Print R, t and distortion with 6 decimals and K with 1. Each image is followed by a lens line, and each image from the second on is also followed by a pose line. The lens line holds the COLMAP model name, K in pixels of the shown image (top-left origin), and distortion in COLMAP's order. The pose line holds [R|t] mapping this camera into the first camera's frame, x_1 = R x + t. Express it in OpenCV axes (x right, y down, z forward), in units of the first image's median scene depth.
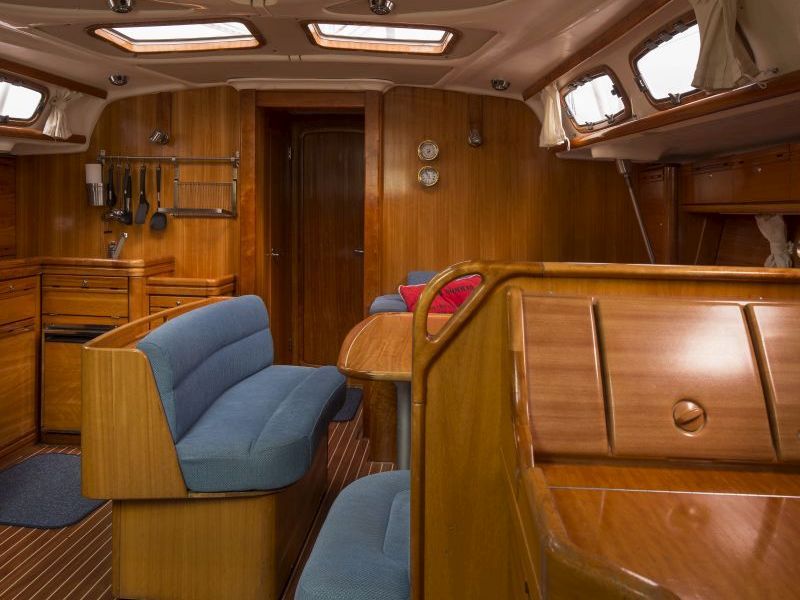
lens RADIAL K [[643.8, 0, 401.5], [0, 643.8, 213.1], [0, 0, 1]] dist [-0.001107, 0.000695]
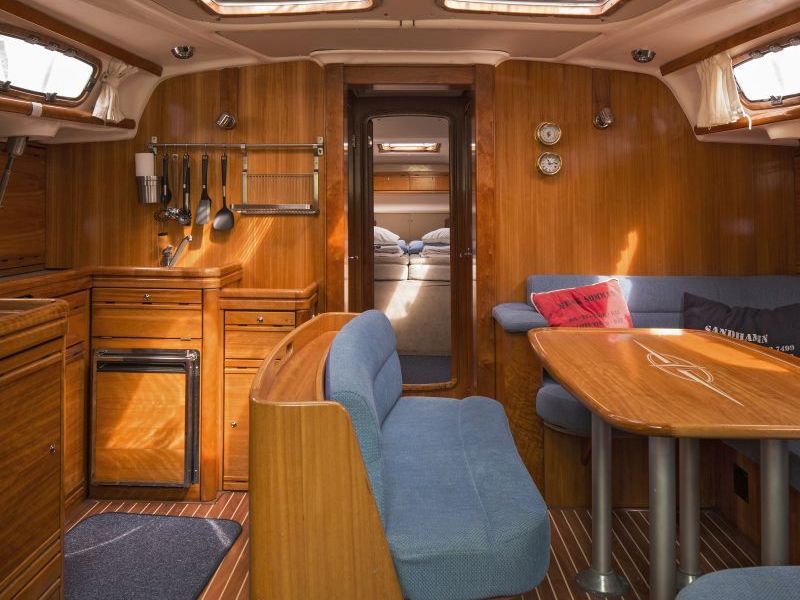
lens RADIAL K [[646.3, 0, 398.6], [0, 646.3, 184.2], [0, 0, 1]] dist [-0.000713, -0.003932]
pose [[0.998384, -0.010953, 0.055765, -0.208909], [0.013070, 0.999202, -0.037738, 0.000221], [-0.055307, 0.038406, 0.997730, 0.153930]]
